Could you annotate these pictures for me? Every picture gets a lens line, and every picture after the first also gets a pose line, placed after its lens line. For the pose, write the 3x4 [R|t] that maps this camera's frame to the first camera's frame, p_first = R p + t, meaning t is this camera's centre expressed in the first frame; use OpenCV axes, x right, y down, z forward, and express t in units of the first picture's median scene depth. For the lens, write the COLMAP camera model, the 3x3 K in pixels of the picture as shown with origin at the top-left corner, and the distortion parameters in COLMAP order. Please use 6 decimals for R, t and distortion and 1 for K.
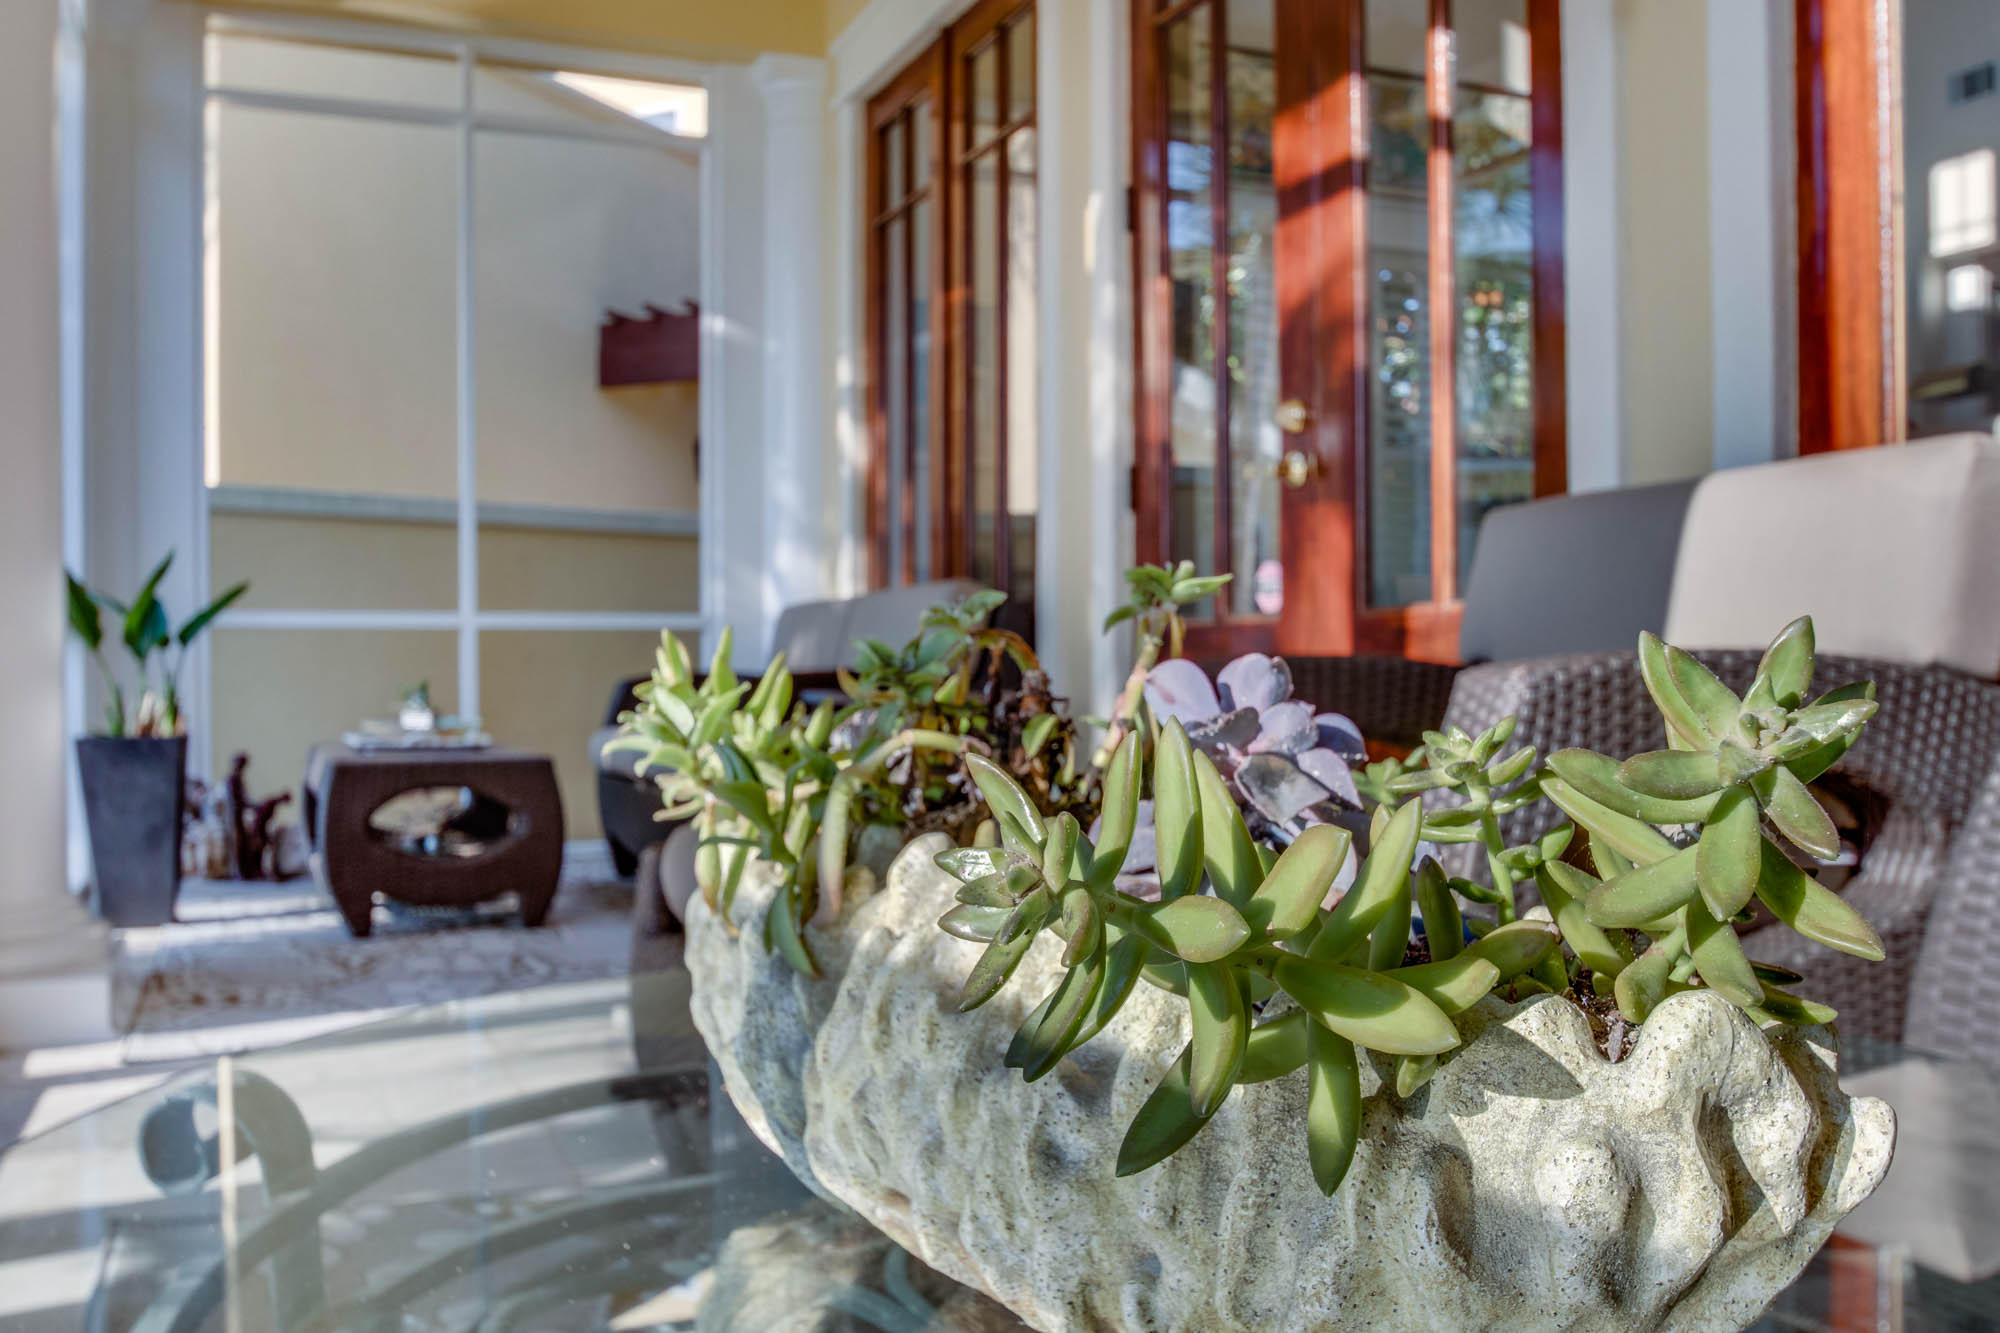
lens RADIAL K [[1729.1, 0, 1000.0], [0, 1729.1, 666.5], [0, 0, 1]] dist [-0.003982, 0.001259]
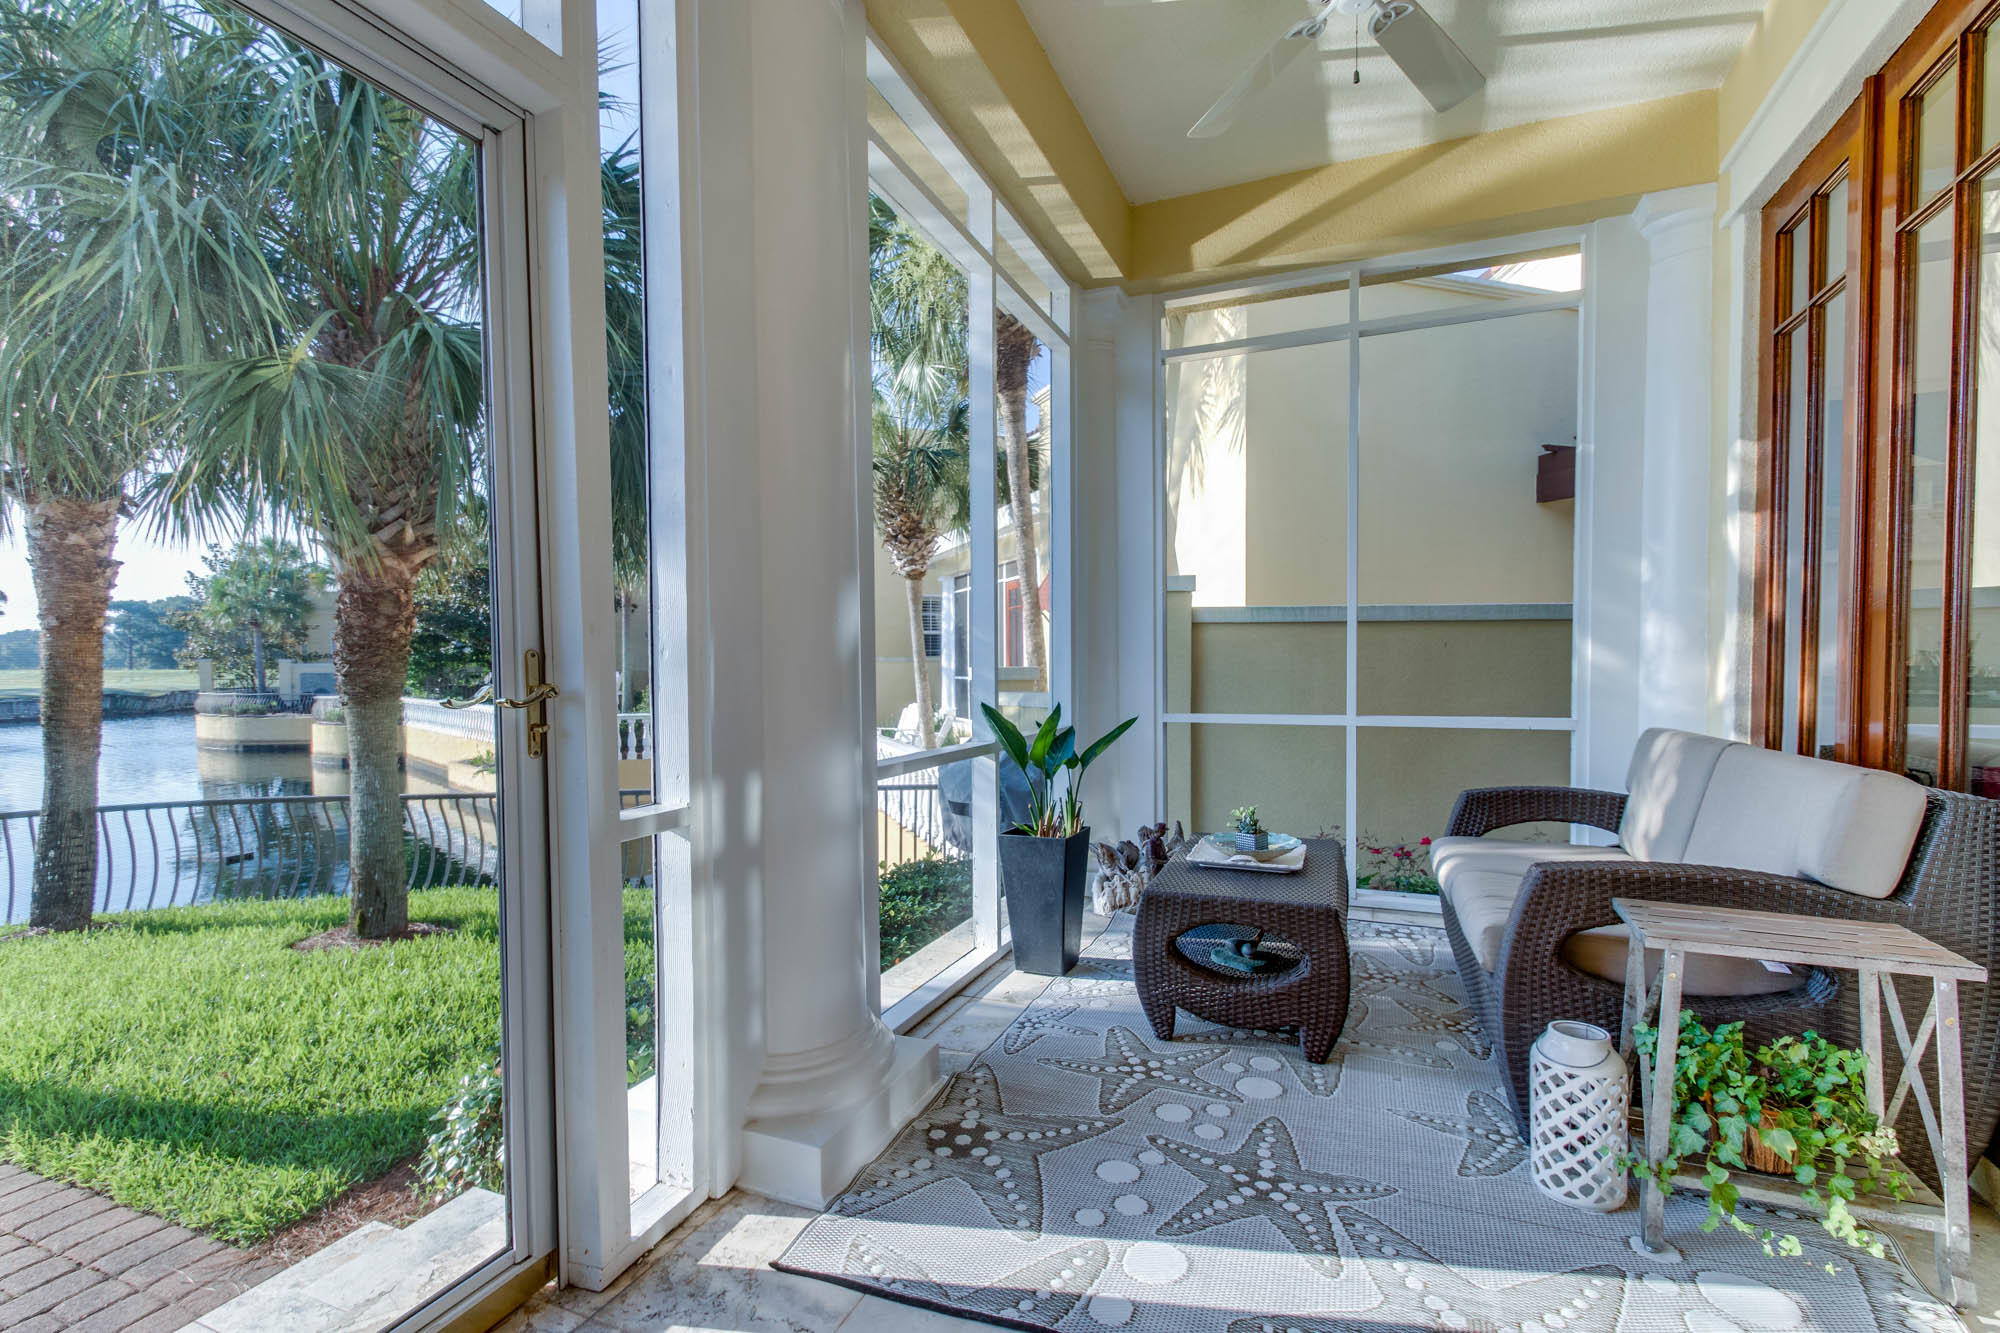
lens RADIAL K [[898.8, 0, 990.8], [0, 898.8, 686.0], [0, 0, 1]] dist [0.037421, -0.019509]
pose [[0.703813, 0.032286, -0.709651, -0.008692], [0.001566, 0.998894, 0.046998, -0.082396], [0.710384, -0.034189, 0.702984, 0.319360]]
